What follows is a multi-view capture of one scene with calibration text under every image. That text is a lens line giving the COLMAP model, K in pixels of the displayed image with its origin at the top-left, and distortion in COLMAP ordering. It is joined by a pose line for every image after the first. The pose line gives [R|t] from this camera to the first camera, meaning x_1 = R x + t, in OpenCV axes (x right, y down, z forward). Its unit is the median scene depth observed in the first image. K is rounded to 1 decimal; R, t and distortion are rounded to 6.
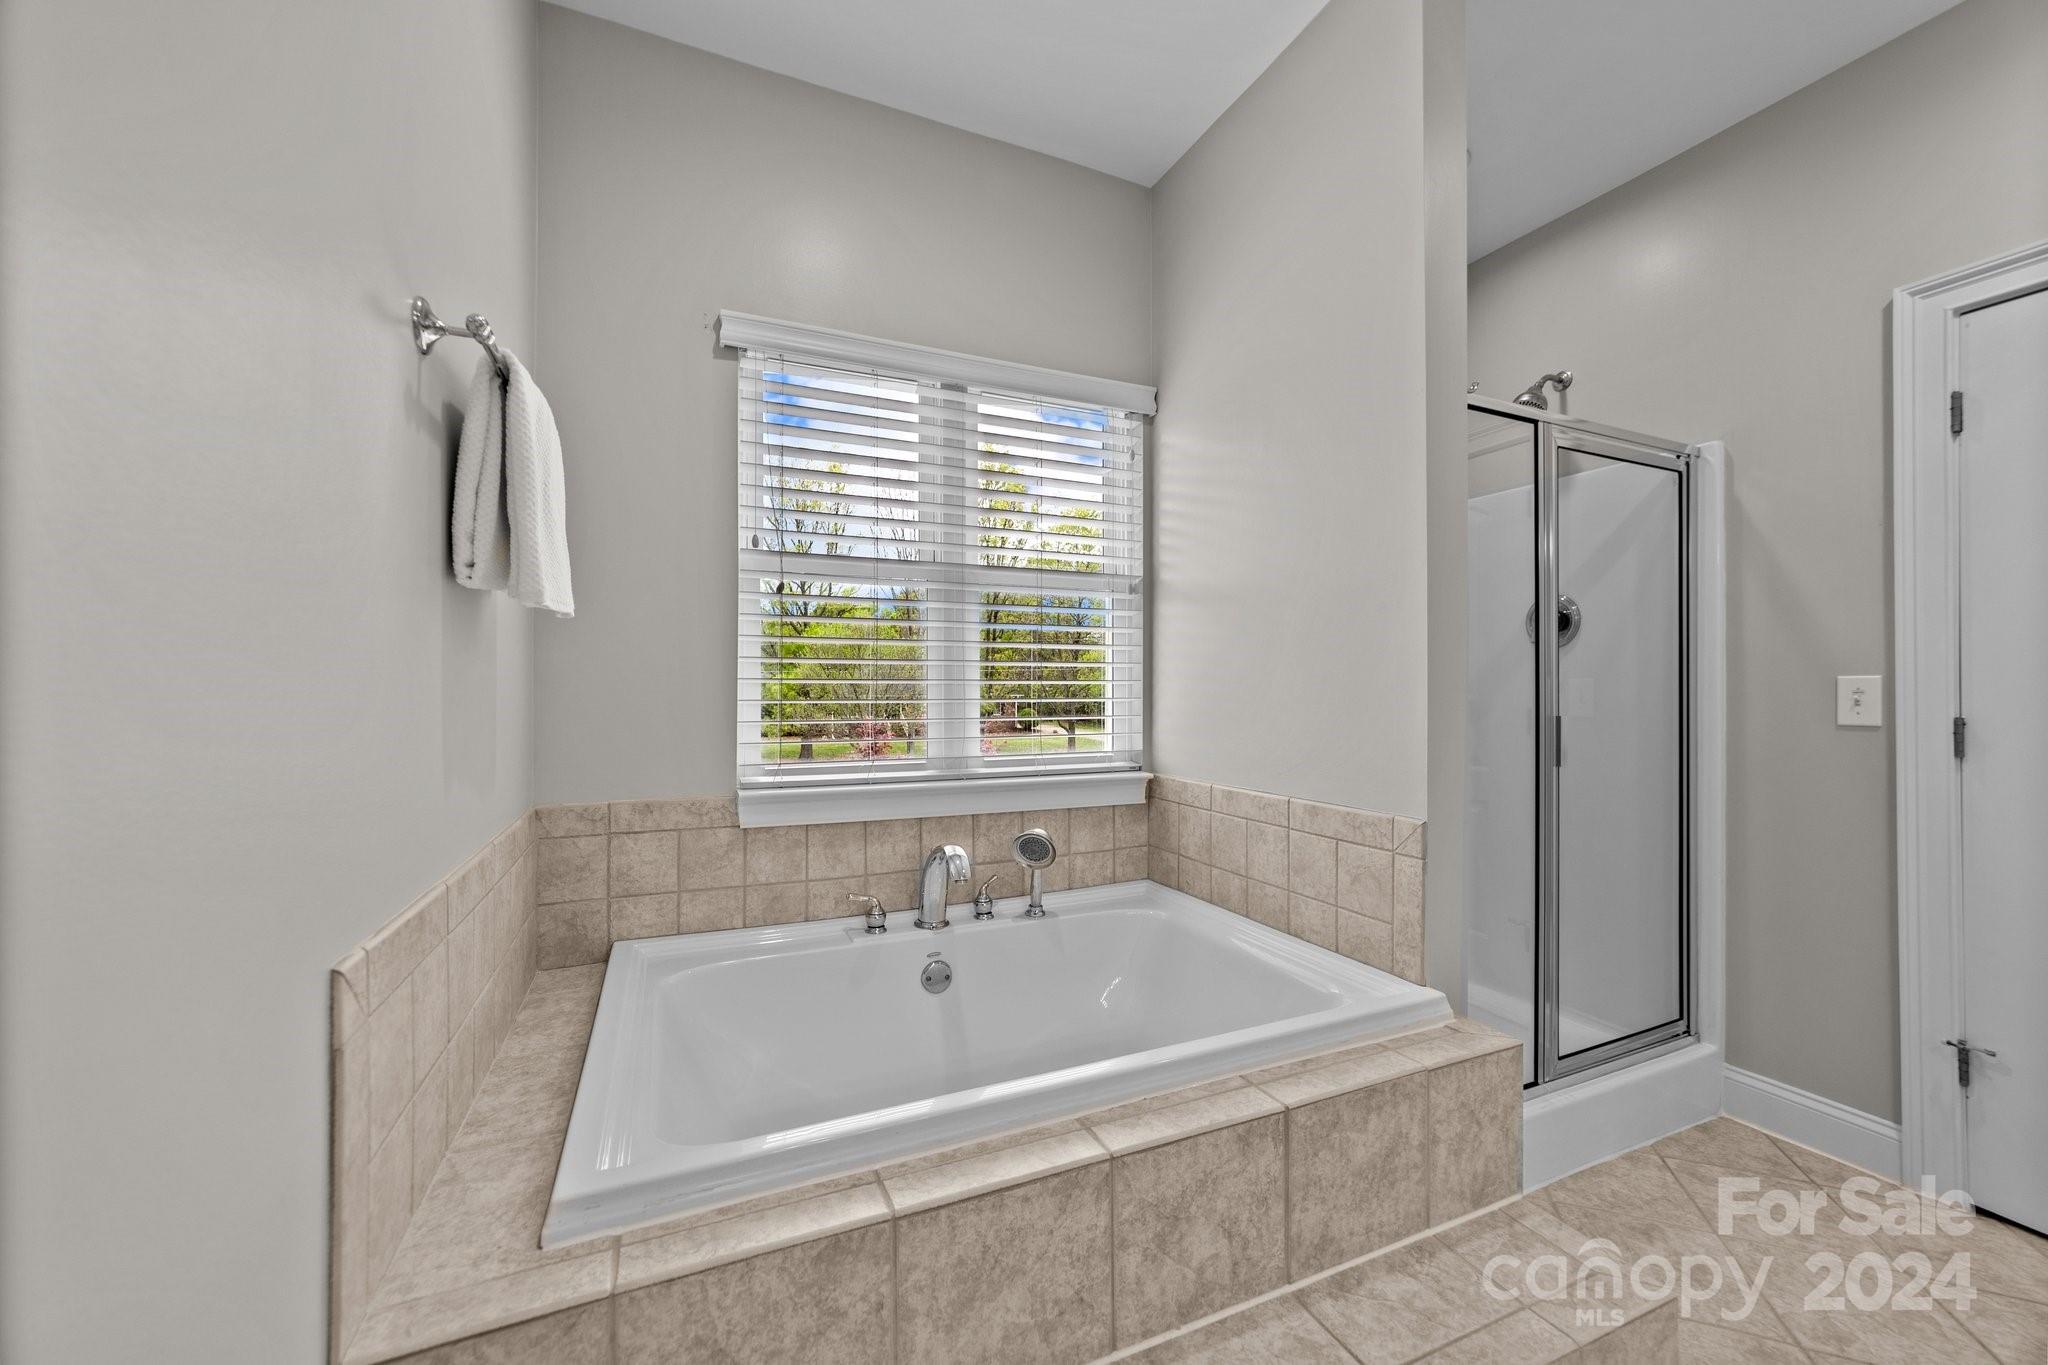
lens RADIAL K [[789.2, 0, 1015.9], [0, 789.2, 686.1], [0, 0, 1]] dist [-0.009170, 0.005648]
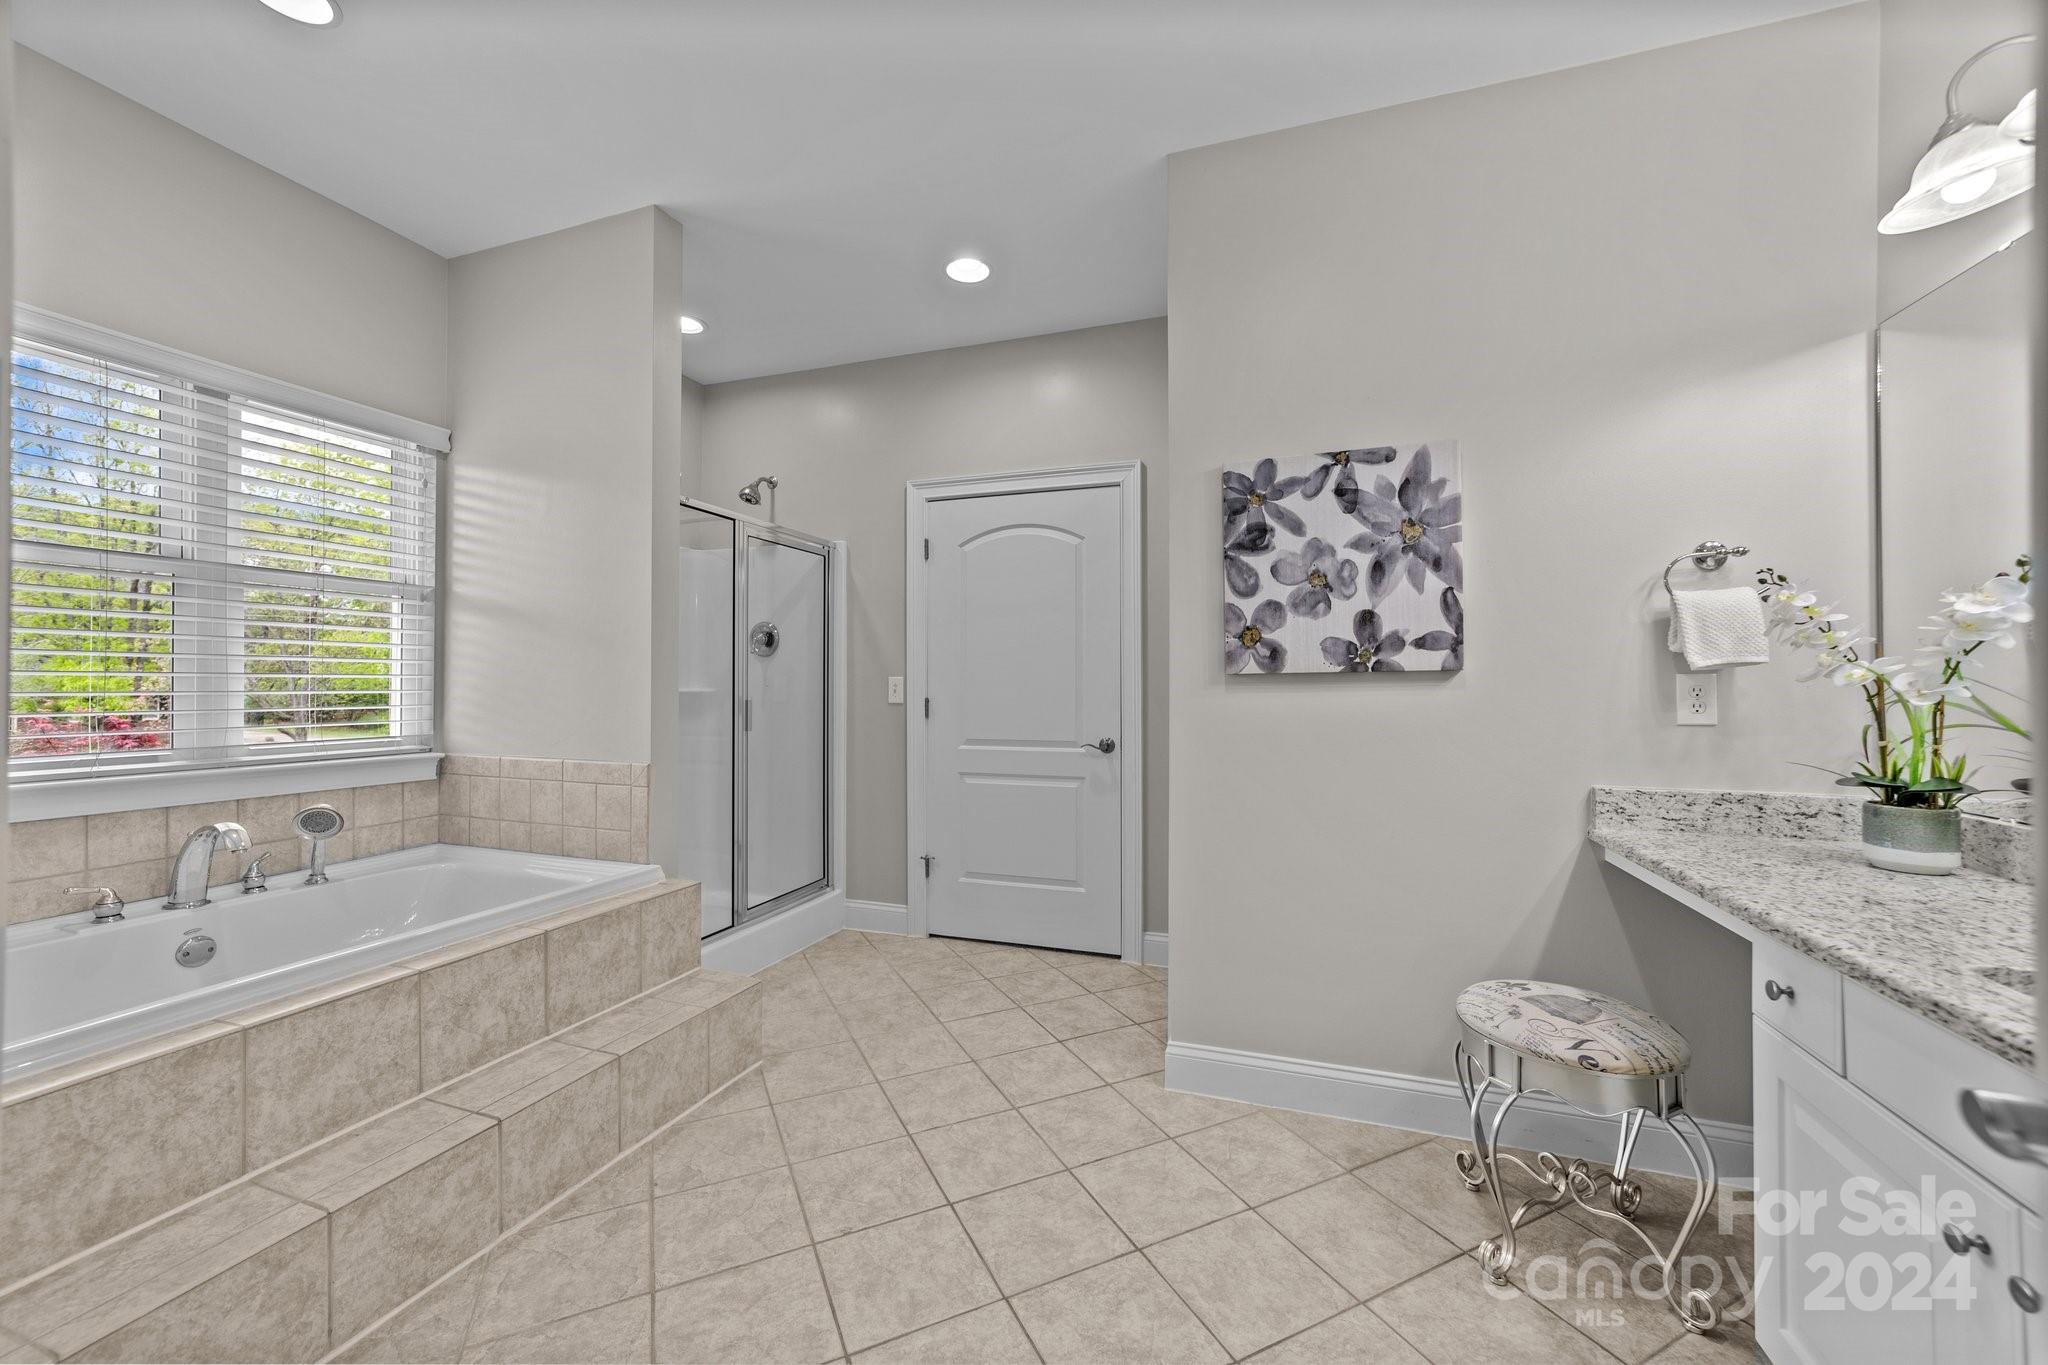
lens RADIAL K [[789.2, 0, 1030.7], [0, 789.2, 681.7], [0, 0, 1]] dist [-0.009170, 0.005648]
pose [[0.680206, 0.004583, 0.733007, -0.115142], [-0.005399, 0.999985, -0.001242, -0.001381], [-0.733001, -0.003113, 0.680220, -0.554162]]
